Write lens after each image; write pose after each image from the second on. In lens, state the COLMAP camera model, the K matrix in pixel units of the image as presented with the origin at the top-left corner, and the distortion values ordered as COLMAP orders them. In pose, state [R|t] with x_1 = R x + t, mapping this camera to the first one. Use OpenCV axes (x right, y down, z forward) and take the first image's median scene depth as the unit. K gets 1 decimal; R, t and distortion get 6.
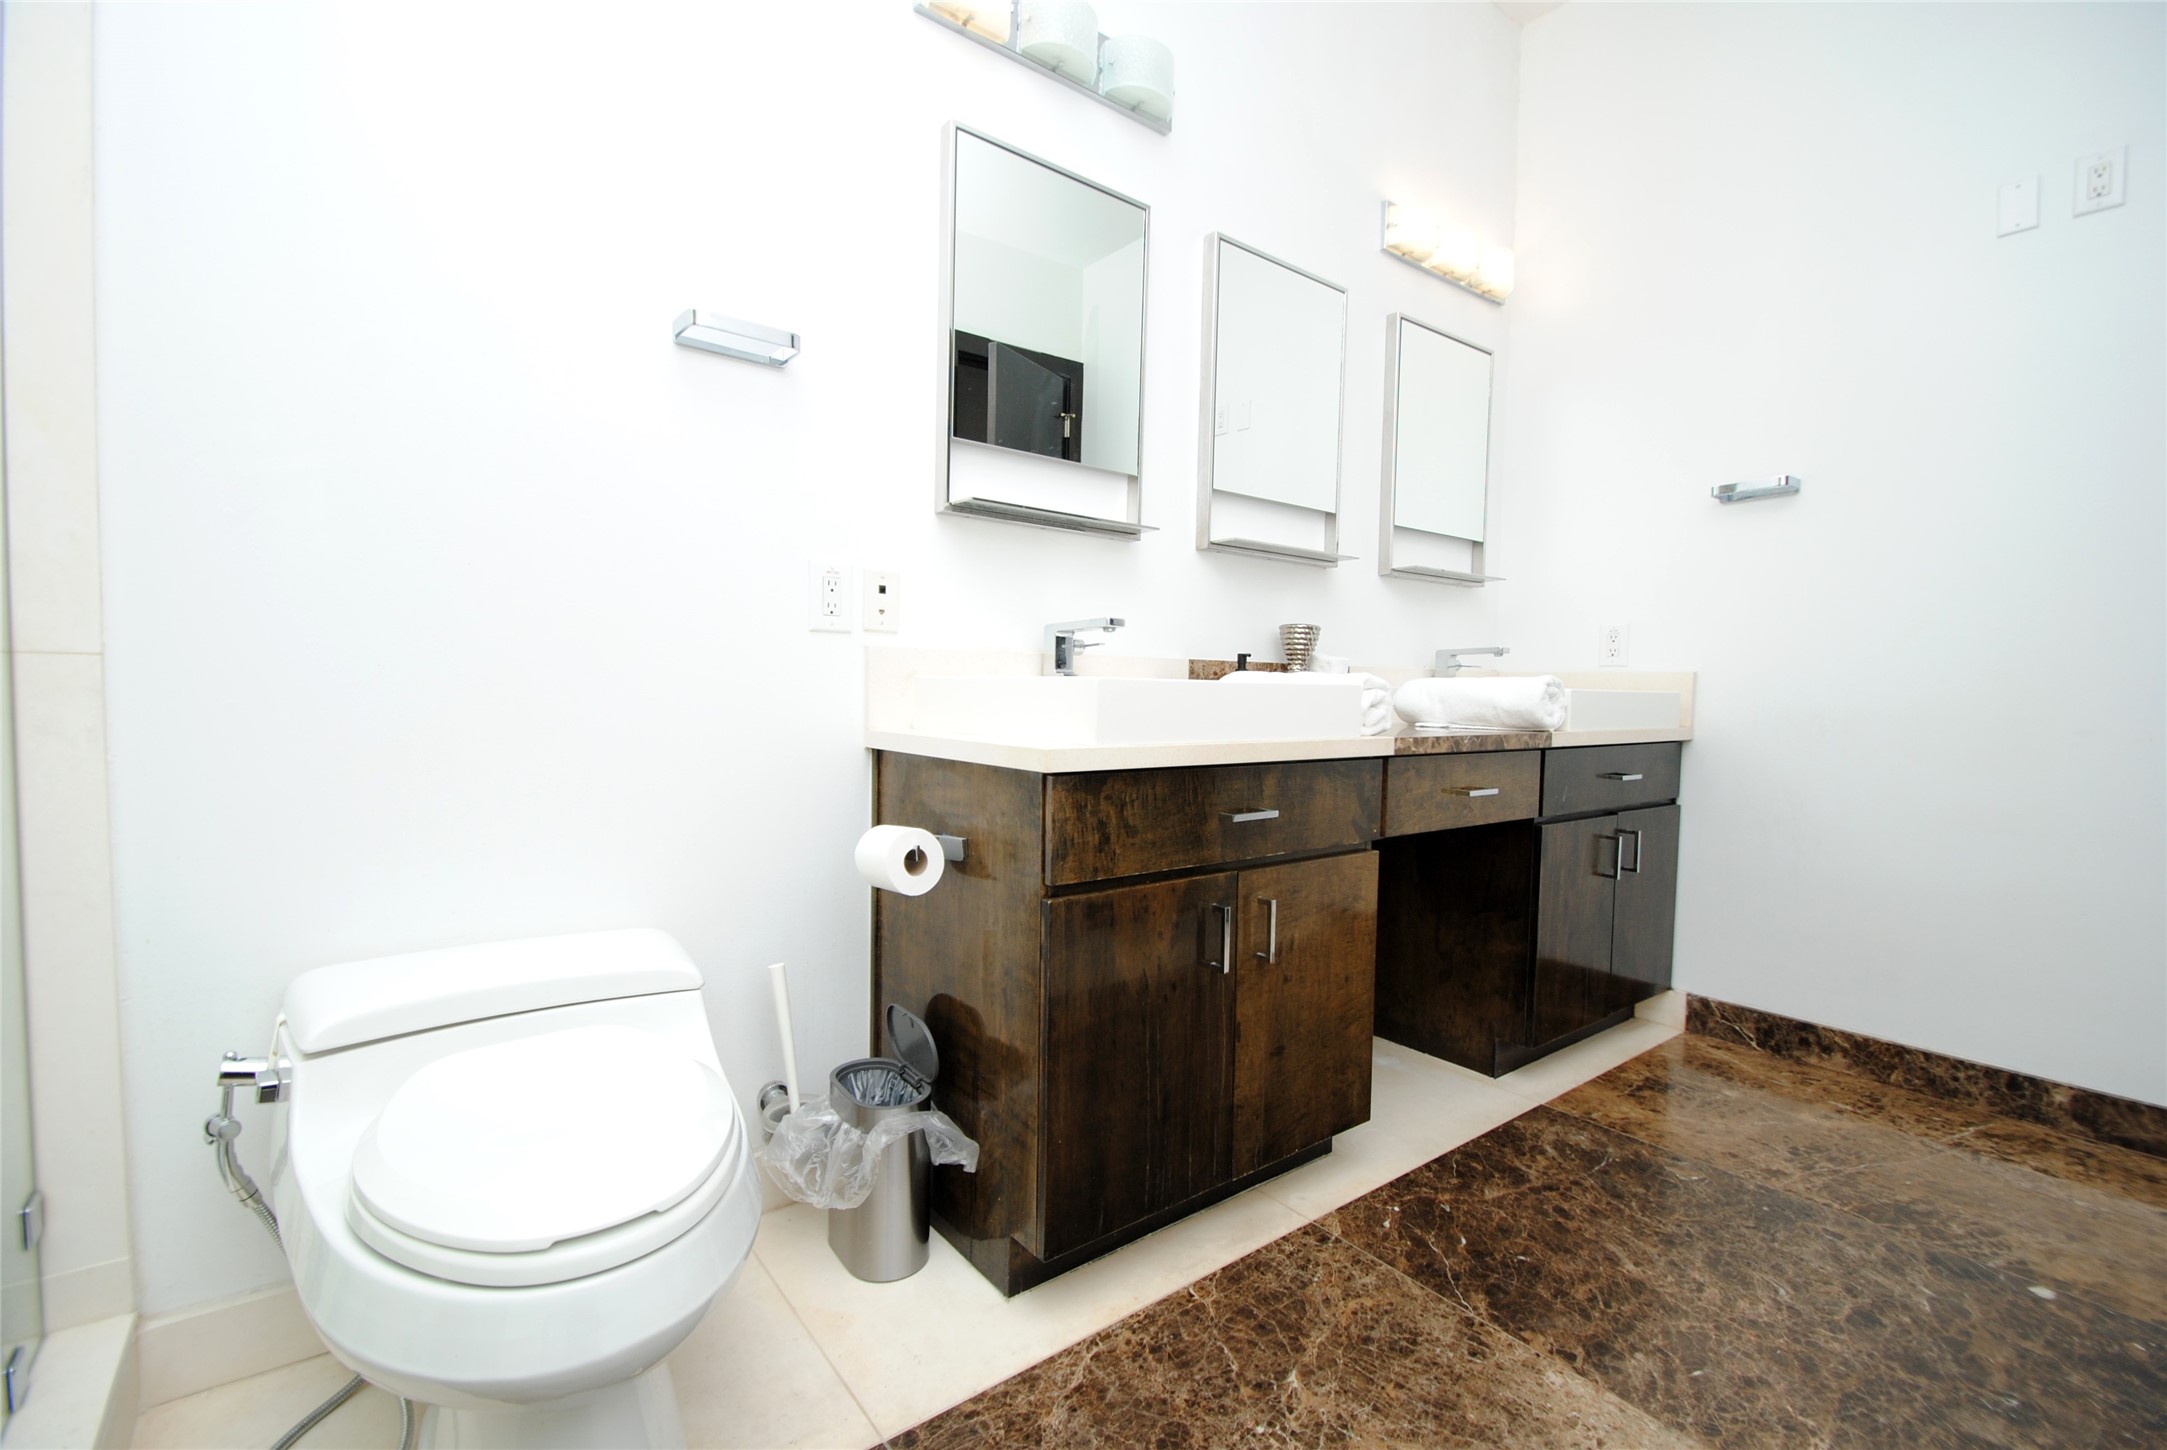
lens RADIAL K [[959.3, 0, 1093.7], [0, 959.3, 728.4], [0, 0, 1]] dist [-0.004266, -0.004408]
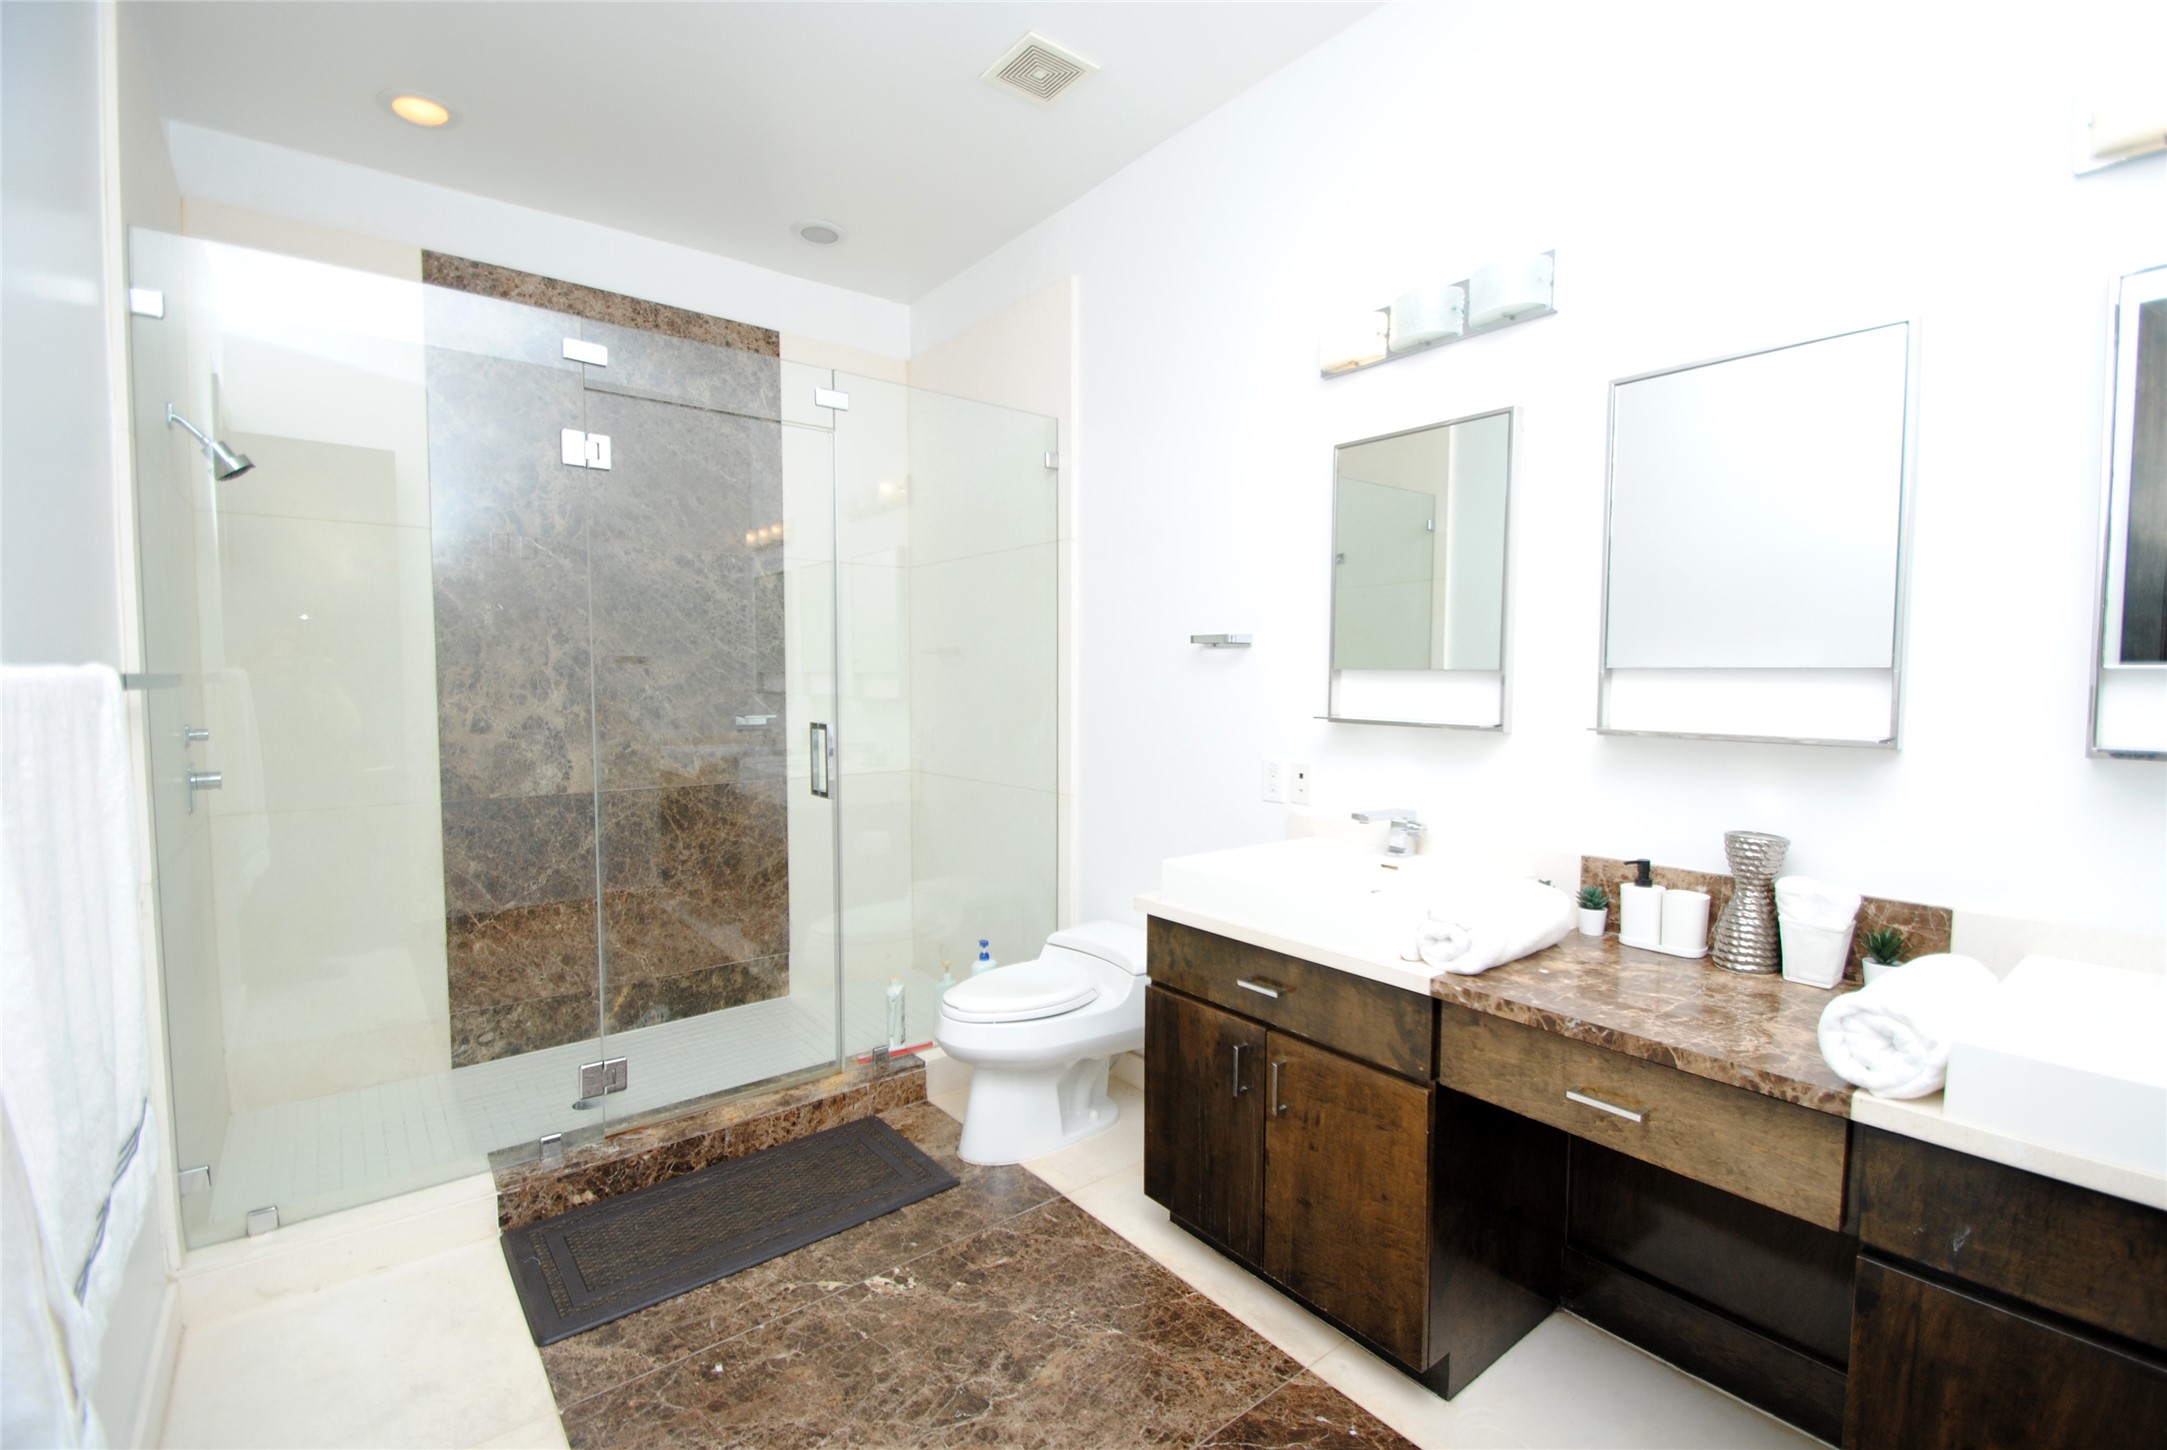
lens RADIAL K [[959.3, 0, 1087.6], [0, 959.3, 724.8], [0, 0, 1]] dist [-0.004266, -0.004408]
pose [[-0.002679, 0.031344, -0.999505, 1.271271], [-0.046925, 0.998404, 0.031435, -0.256680], [0.998895, 0.046986, -0.001204, 0.670086]]
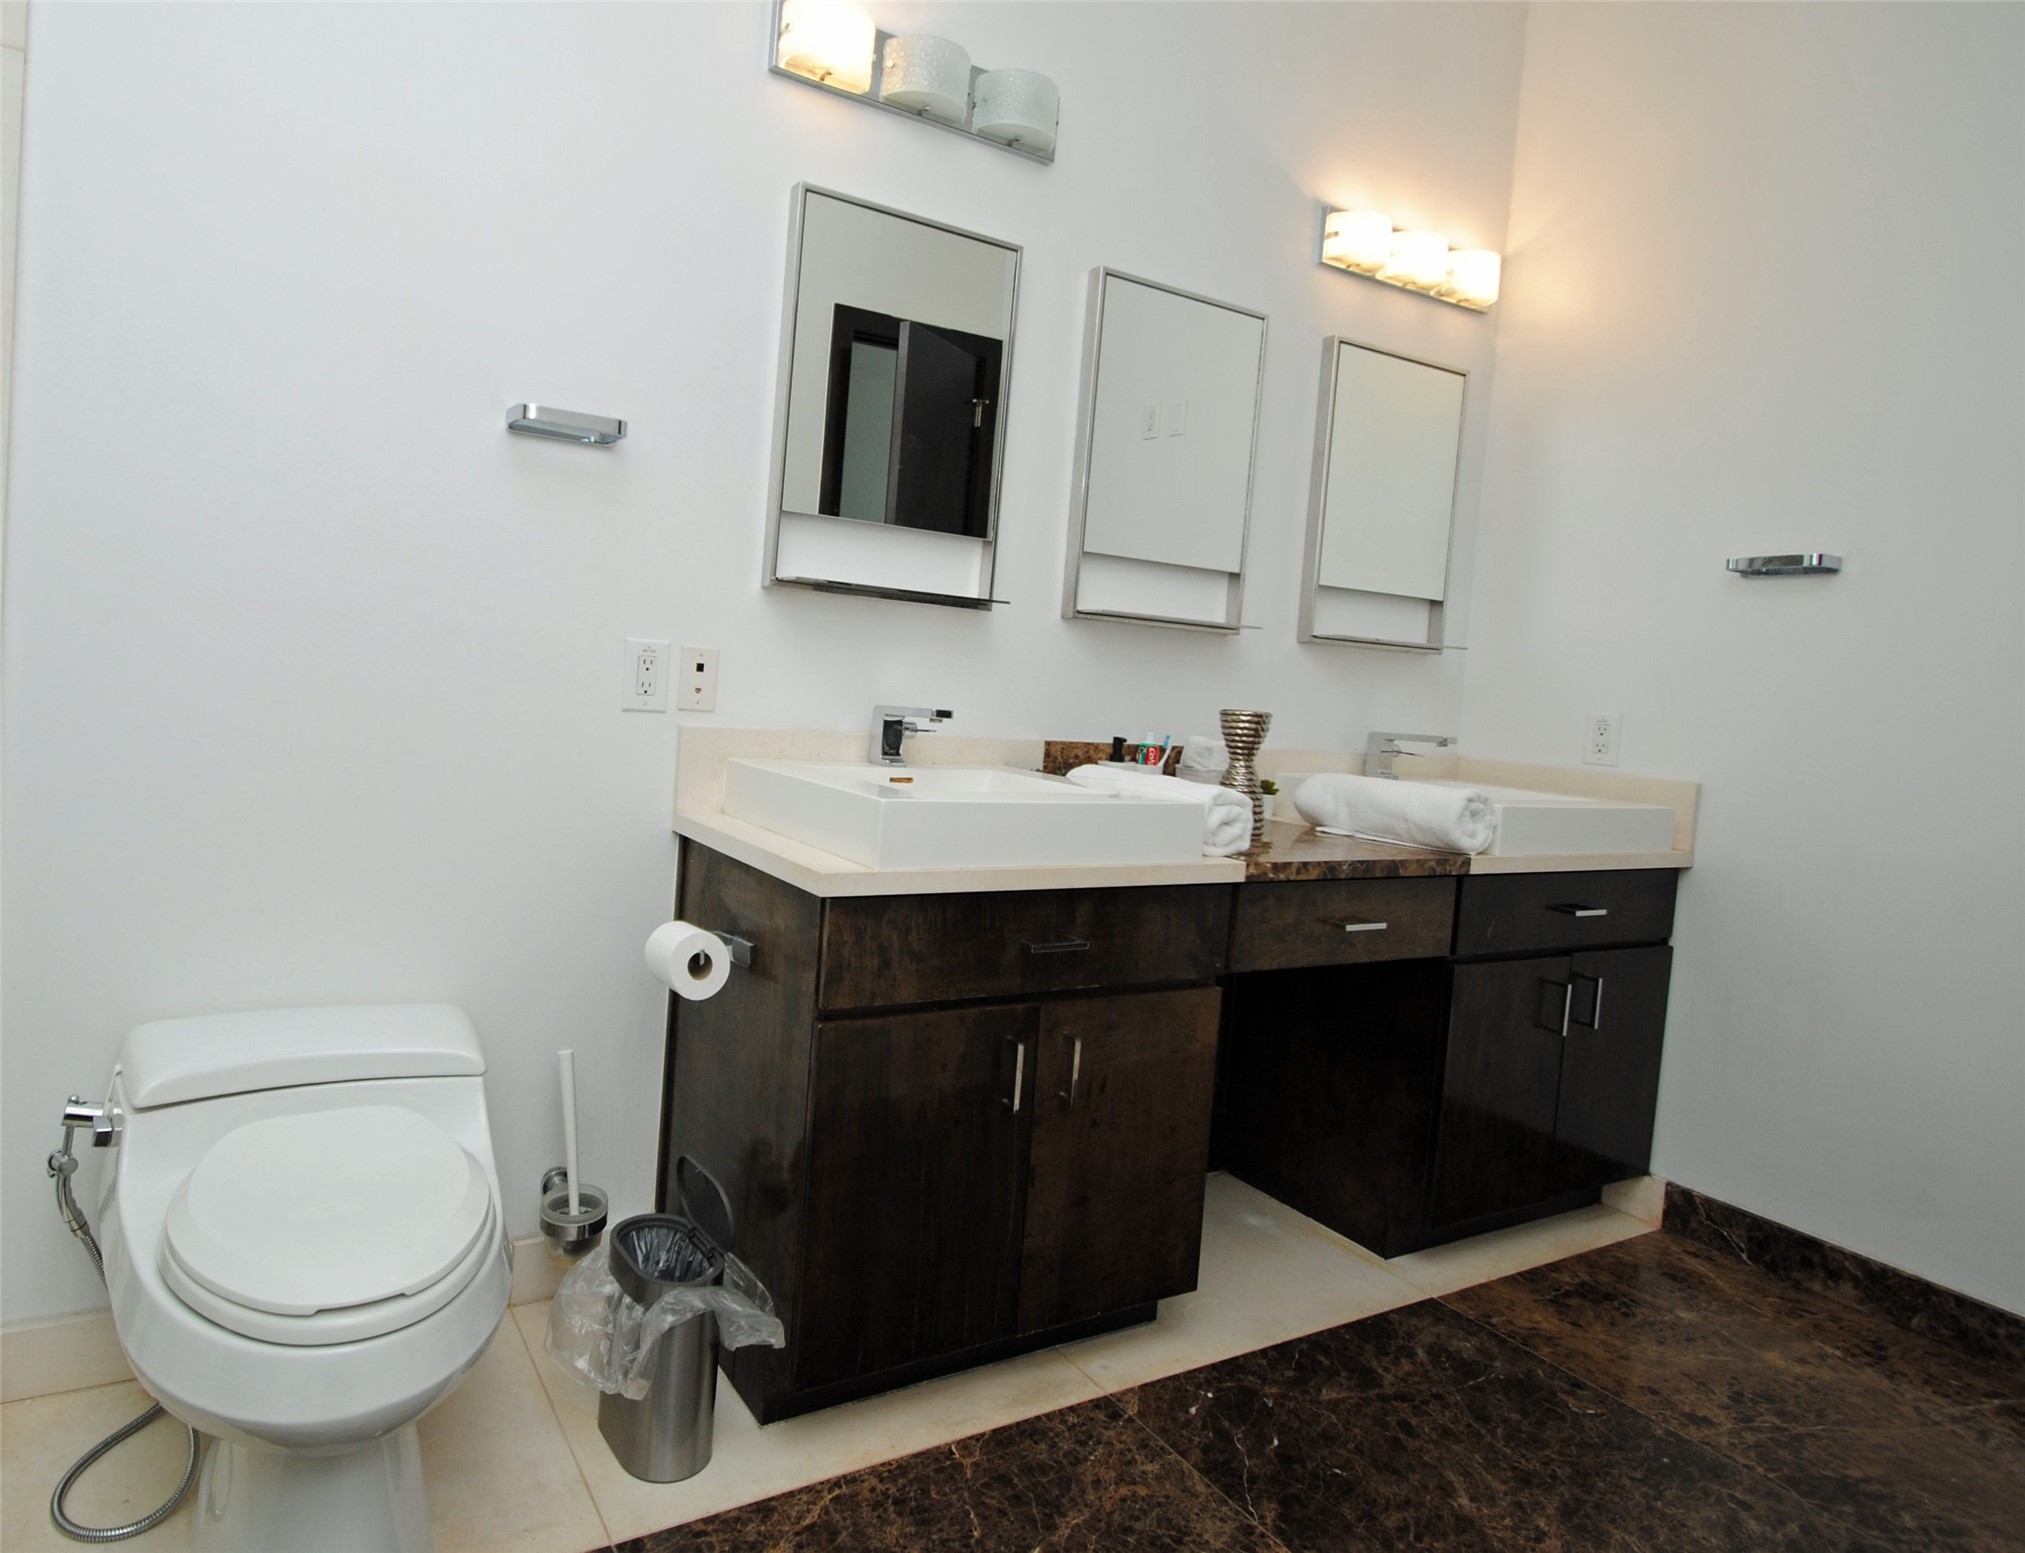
lens RADIAL K [[1203.2, 0, 850.2], [0, 1203.2, 702.8], [0, 0, 1]] dist [0.000438, -0.007903]
pose [[0.985316, 0.058967, -0.160234, 0.124348], [-0.061804, 0.998007, -0.012777, -0.104081], [0.159161, 0.022492, 0.986996, -0.169017]]
